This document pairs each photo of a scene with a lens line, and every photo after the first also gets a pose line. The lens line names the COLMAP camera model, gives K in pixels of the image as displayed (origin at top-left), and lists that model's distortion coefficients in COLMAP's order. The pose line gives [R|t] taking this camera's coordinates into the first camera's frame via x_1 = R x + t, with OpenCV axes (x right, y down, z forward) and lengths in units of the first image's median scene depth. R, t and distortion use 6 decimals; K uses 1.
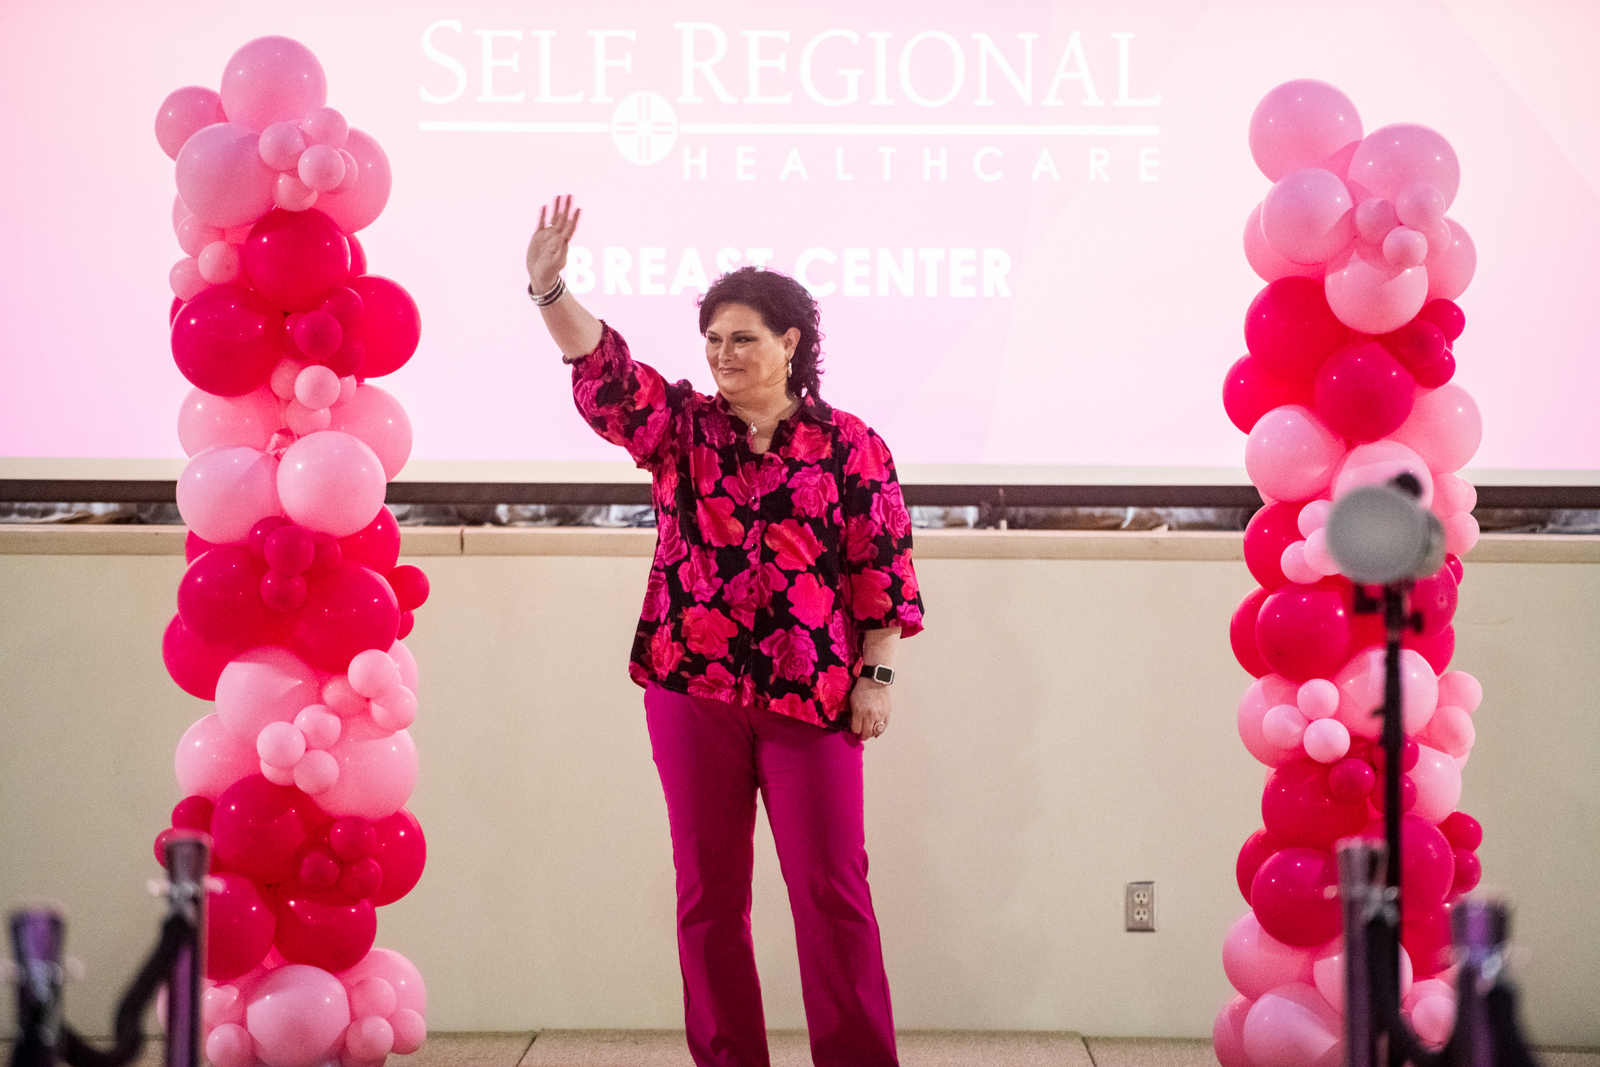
lens RADIAL K [[9243.2, 0, 803.1], [0, 9243.2, 537.2], [0, 0, 1]] dist [3.517929, 0.000000]
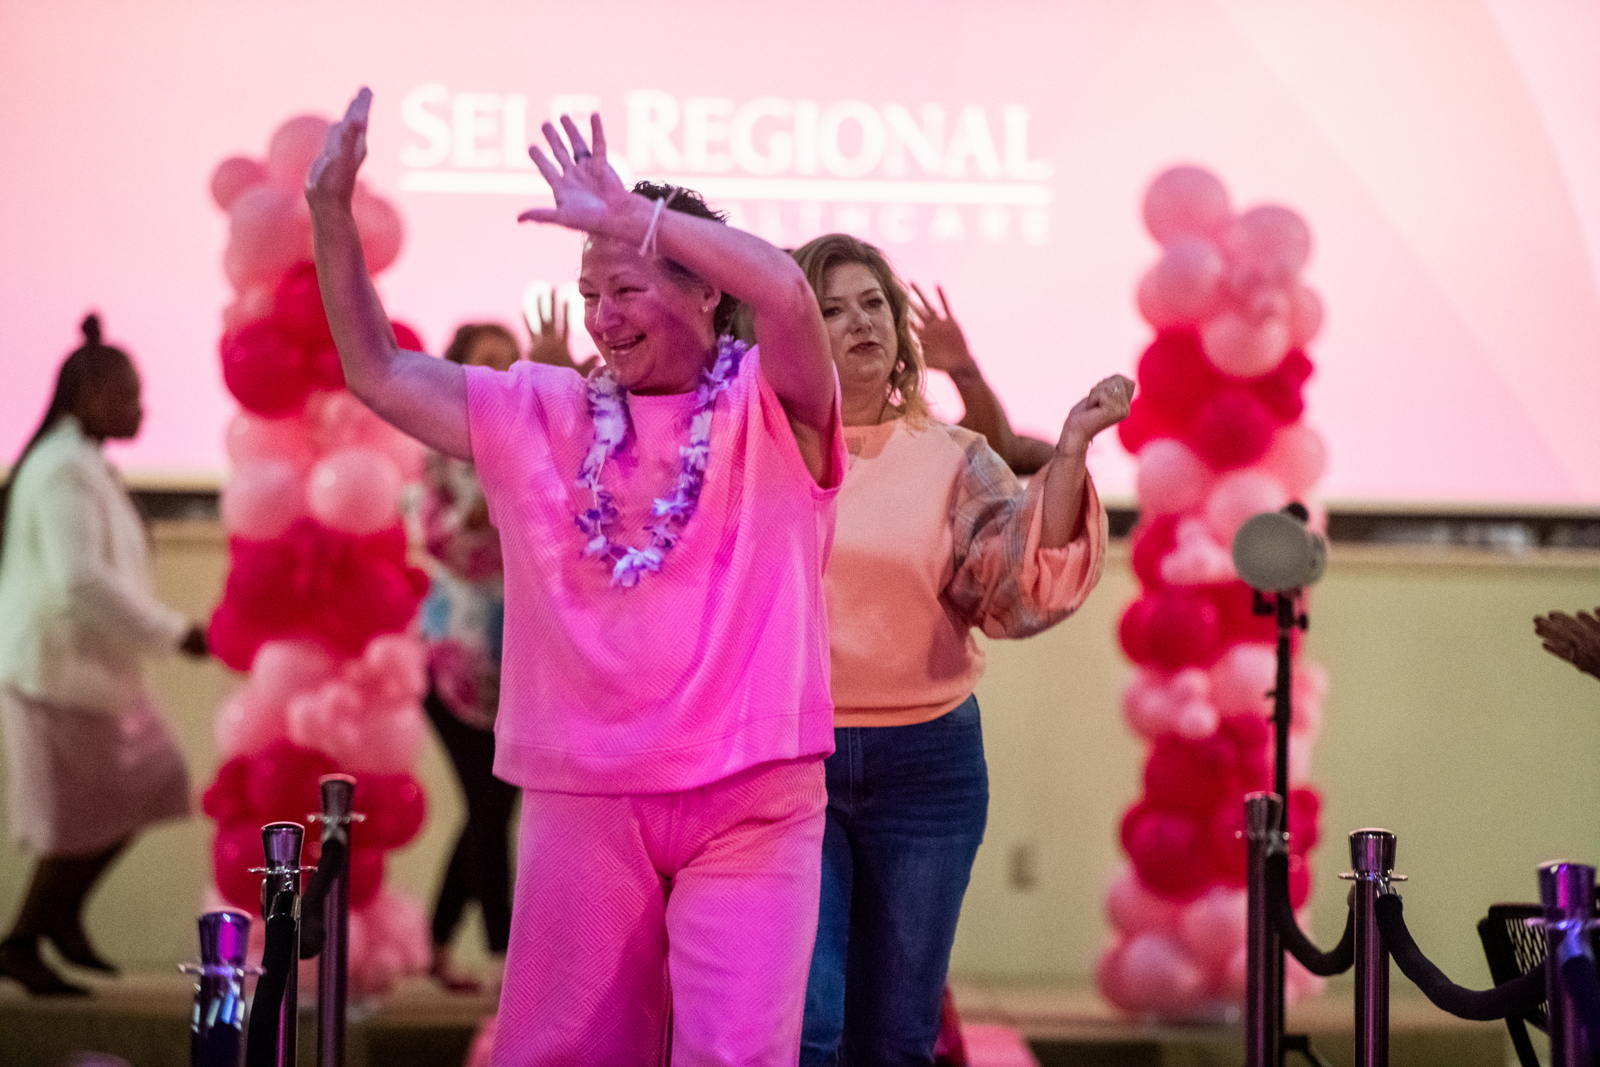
lens RADIAL K [[9243.2, 0, 797.7], [0, 9243.2, 529.7], [0, 0, 1]] dist [3.517929, 0.000000]
pose [[0.999619, 0.012898, 0.024412, -0.023395], [-0.012885, 0.999917, -0.000687, -0.001045], [-0.024418, 0.000372, 0.999702, -0.173237]]
